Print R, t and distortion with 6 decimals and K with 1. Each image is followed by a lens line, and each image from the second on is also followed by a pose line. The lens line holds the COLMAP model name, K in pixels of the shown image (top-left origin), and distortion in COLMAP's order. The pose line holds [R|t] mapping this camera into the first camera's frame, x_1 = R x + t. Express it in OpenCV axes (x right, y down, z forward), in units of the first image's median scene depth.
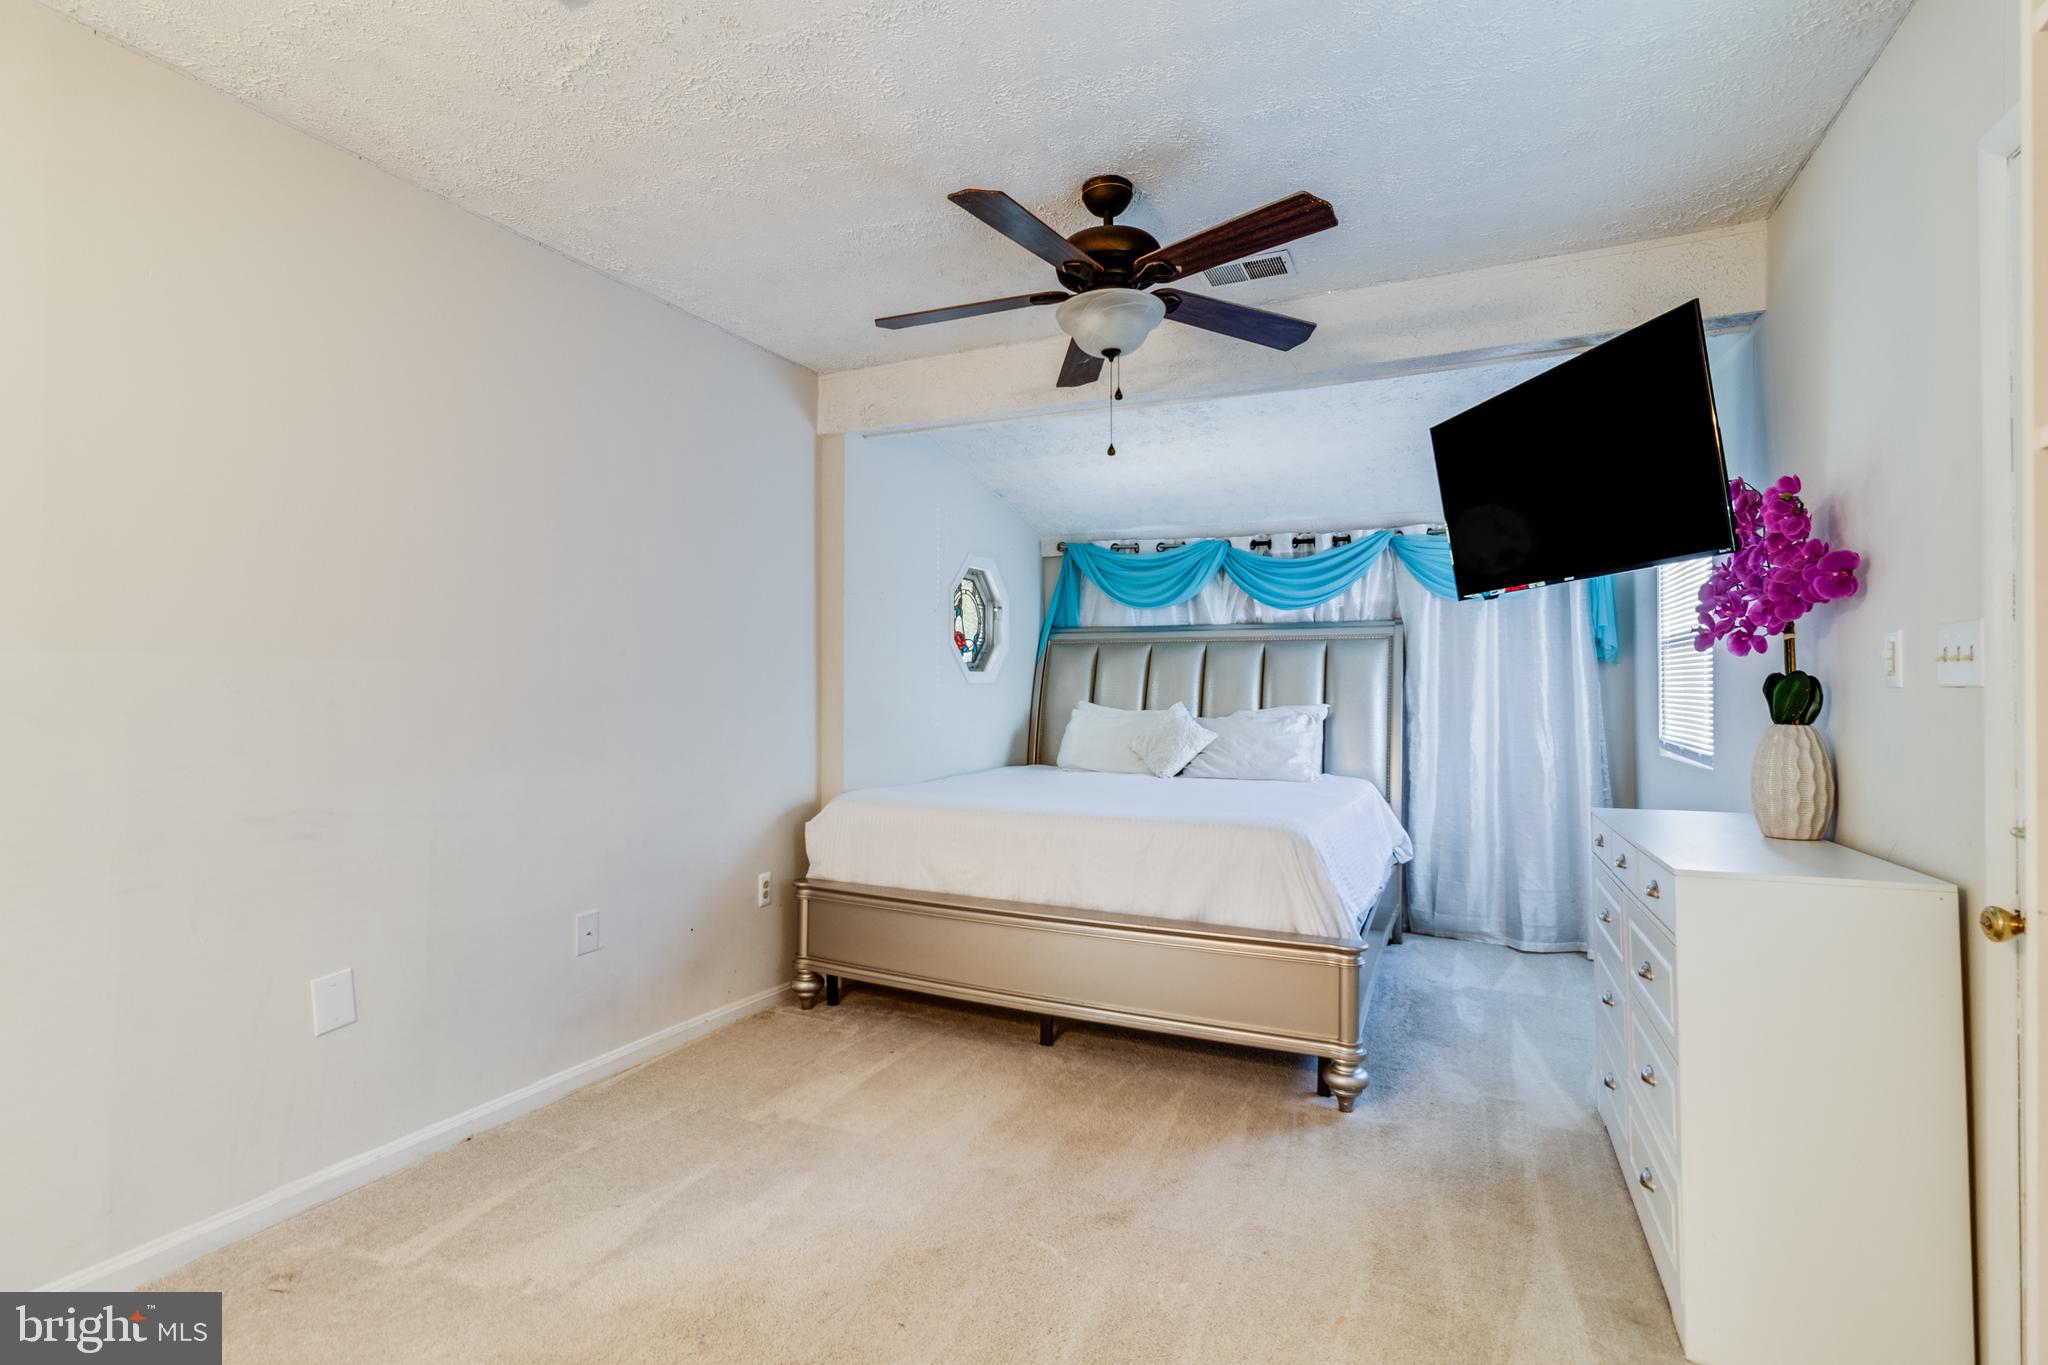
lens RADIAL K [[953.1, 0, 1009.2], [0, 953.1, 674.3], [0, 0, 1]] dist [0.002514, 0.000220]
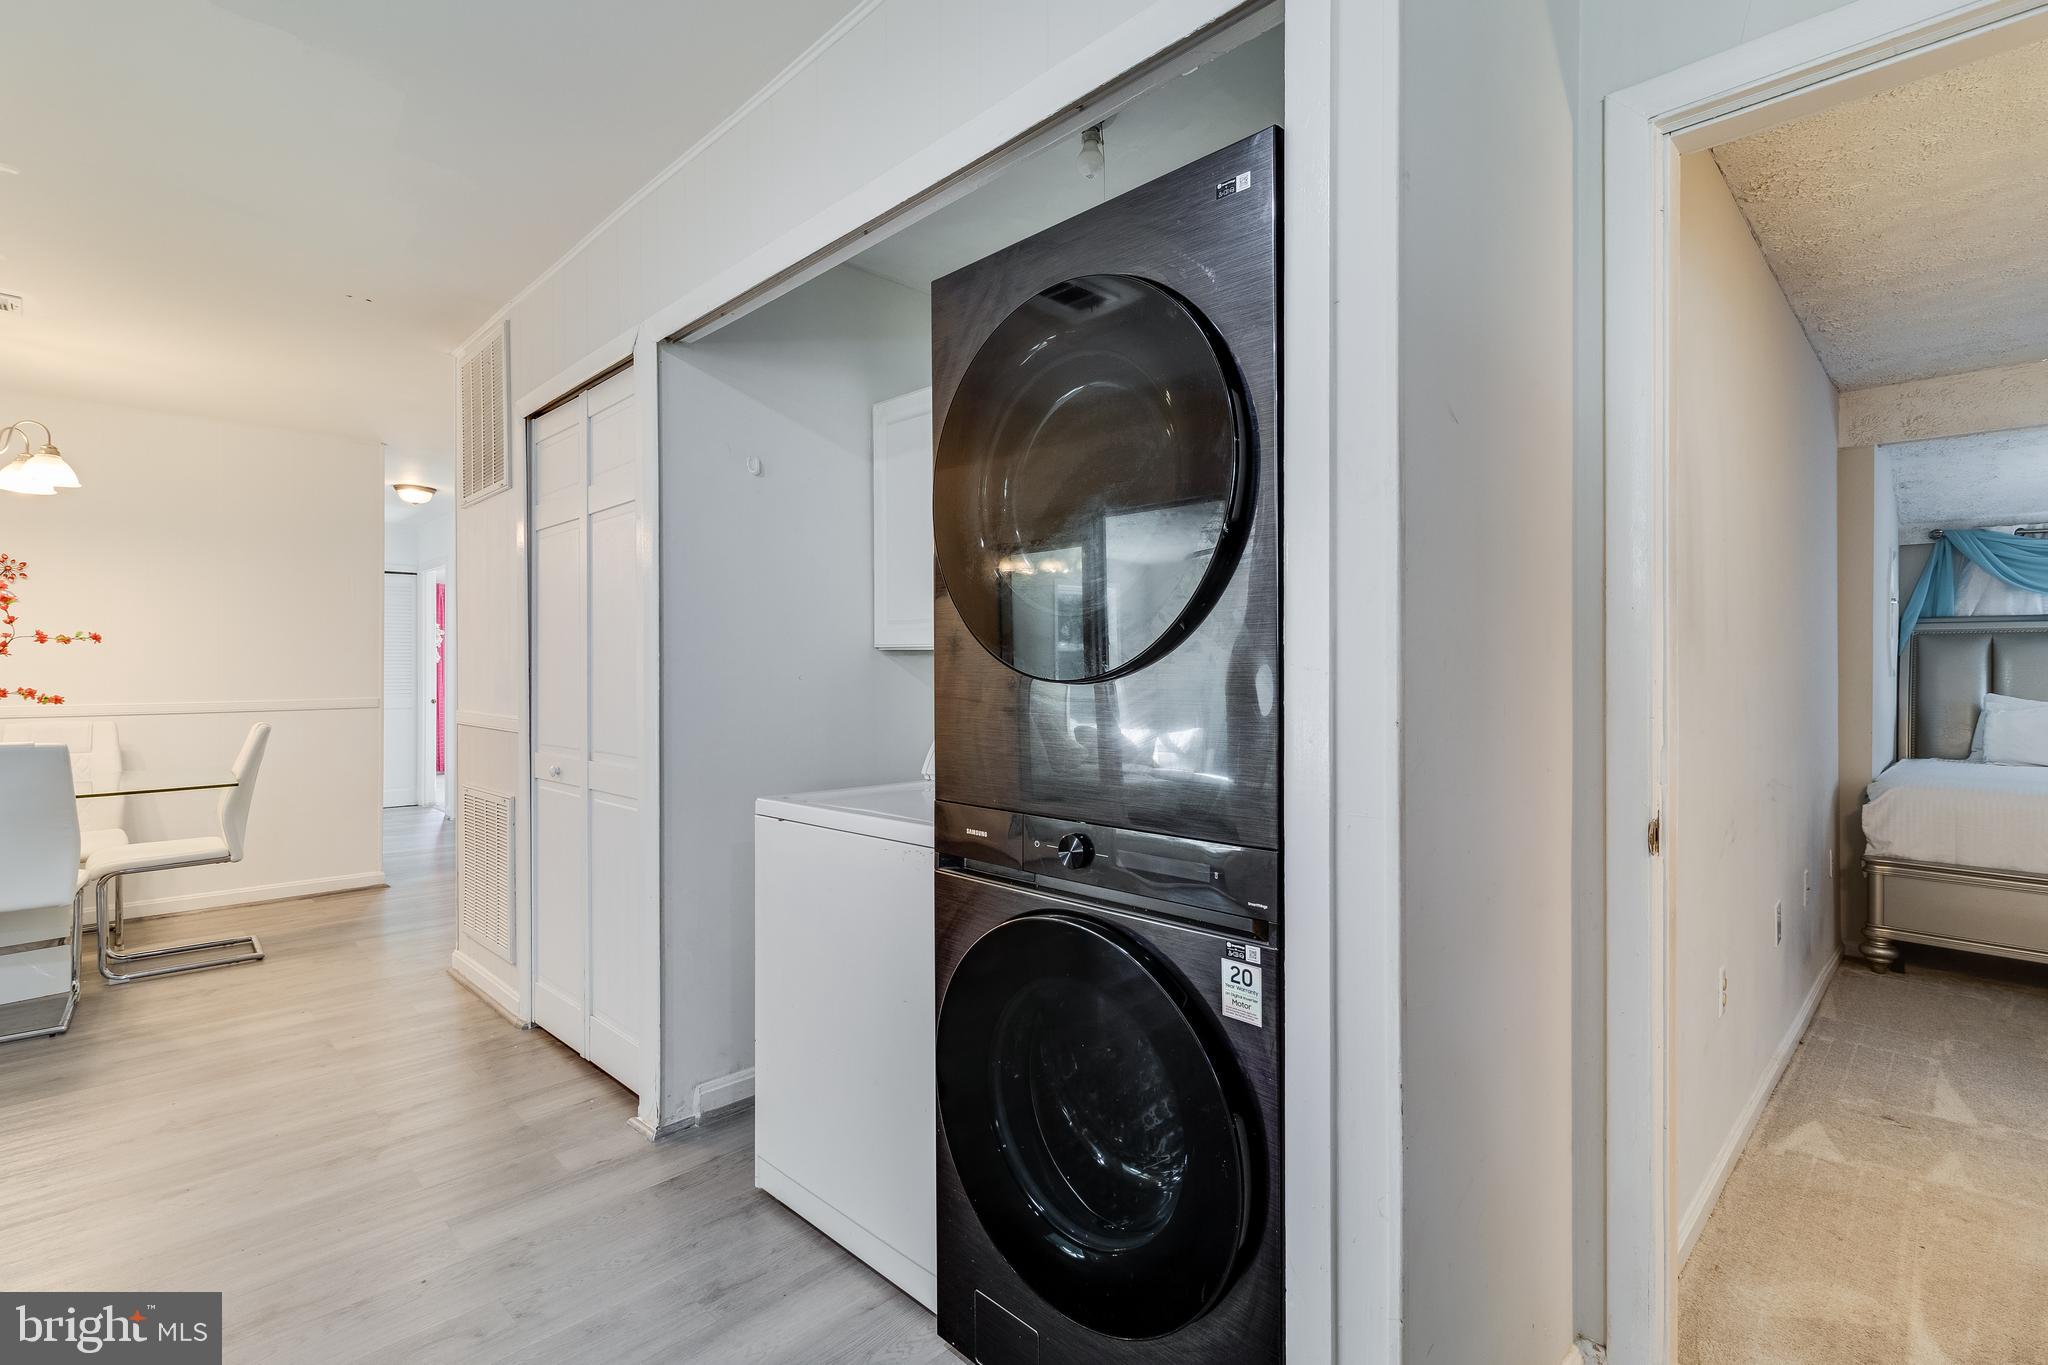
lens RADIAL K [[953.1, 0, 1023.4], [0, 953.1, 675.0], [0, 0, 1]] dist [0.002514, 0.000220]
pose [[0.942904, -0.000801, -0.333063, -0.608612], [0.005913, 0.999880, 0.014334, -0.011723], [0.333011, -0.015485, 0.942796, -0.284347]]
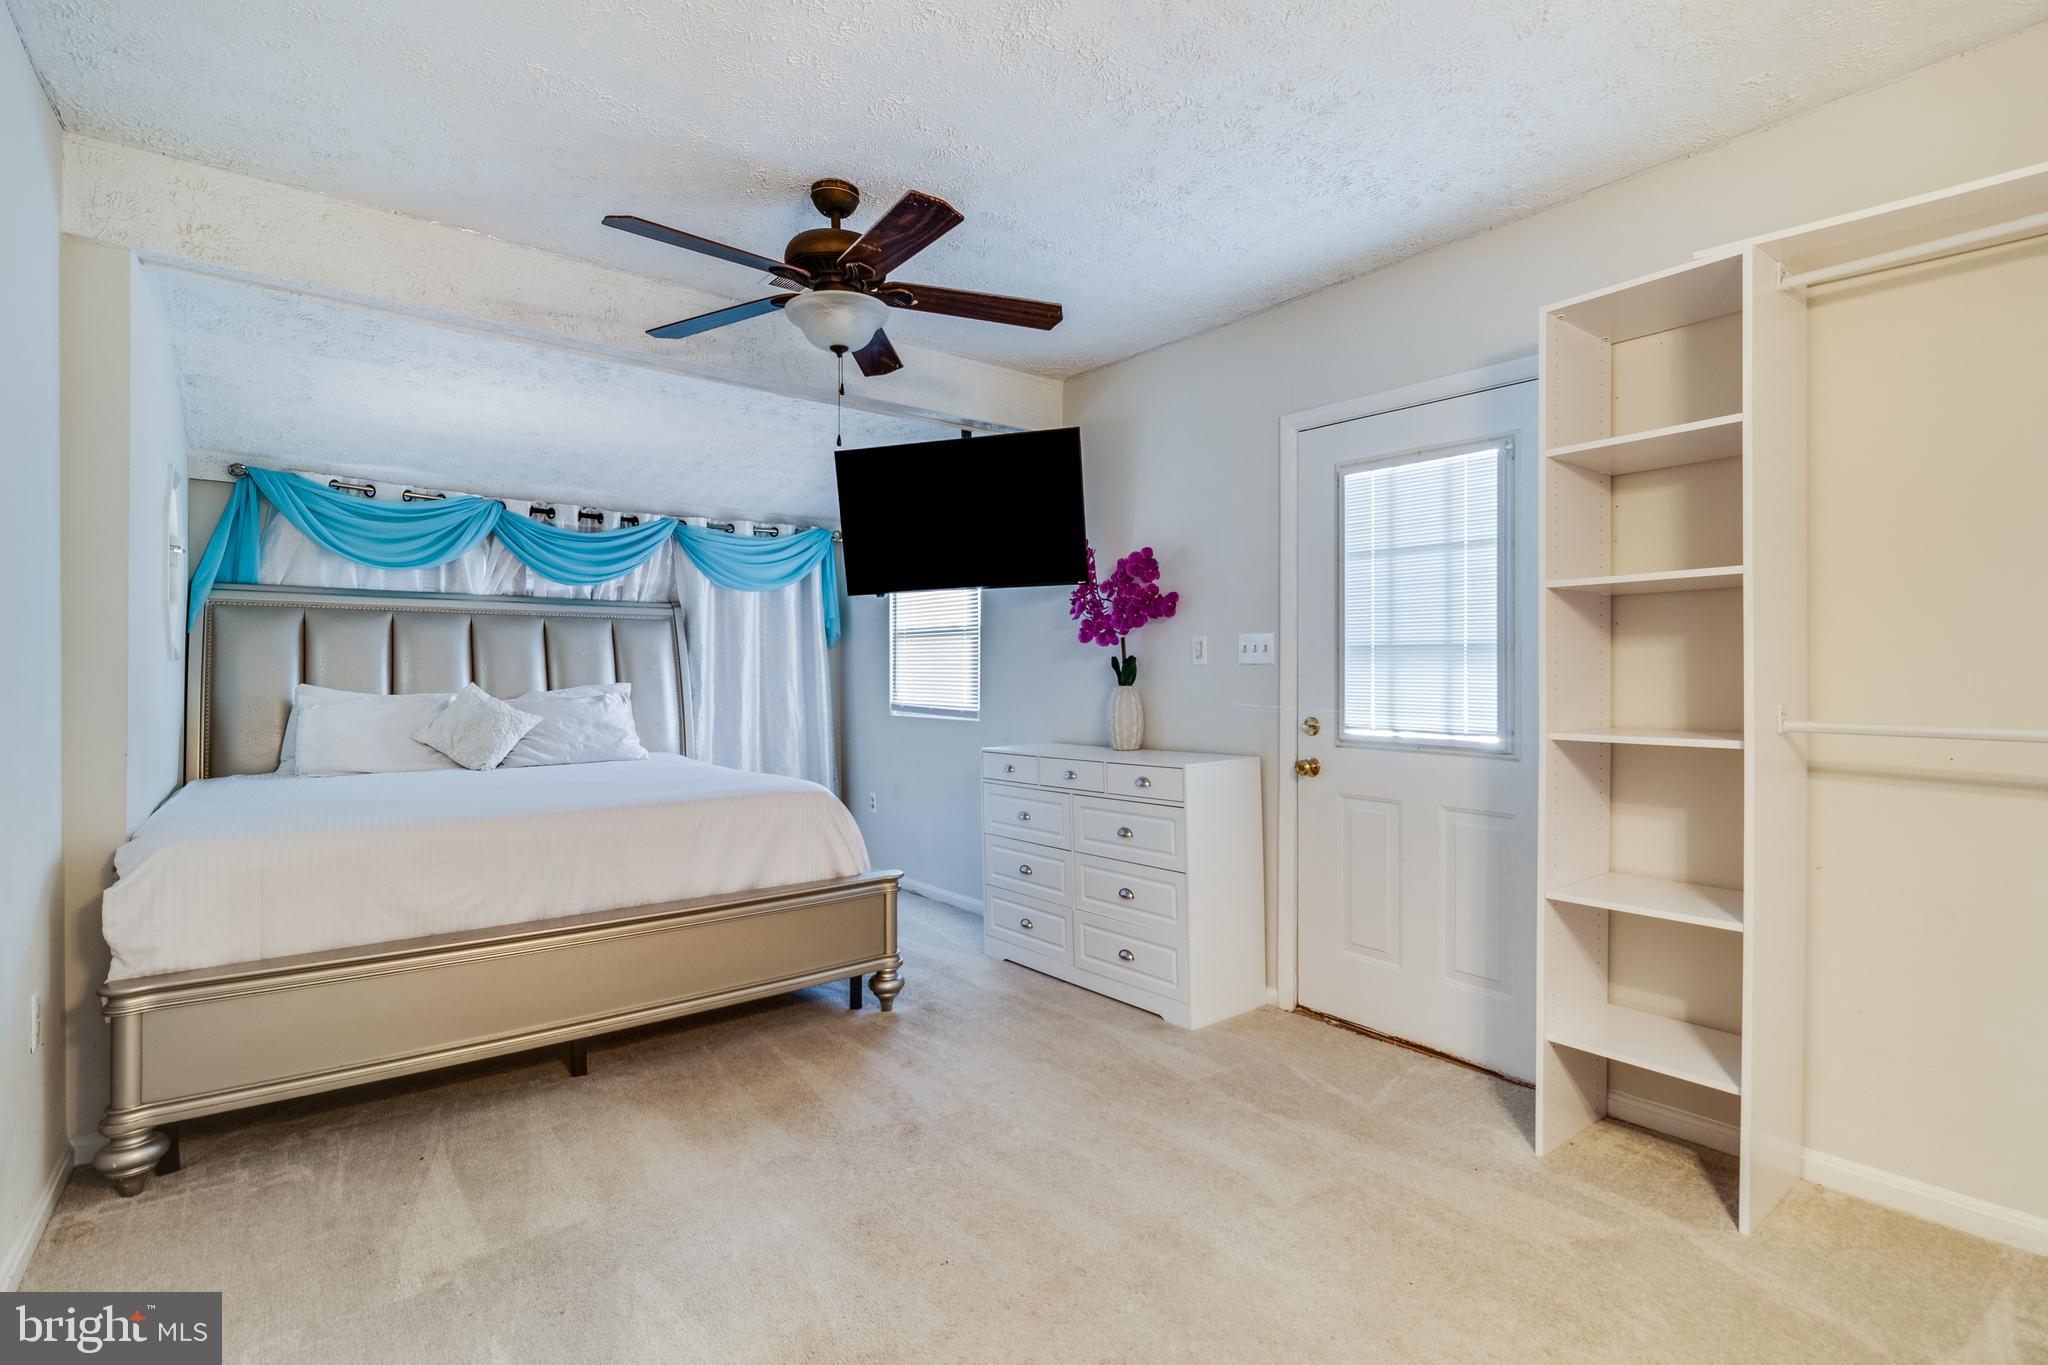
lens RADIAL K [[953.1, 0, 1028.0], [0, 953.1, 666.7], [0, 0, 1]] dist [0.002514, 0.000220]
pose [[0.444986, 0.001730, 0.895536, -0.394572], [-0.011320, 0.999929, 0.003693, 0.006046], [-0.895466, -0.011781, 0.444974, 0.176937]]
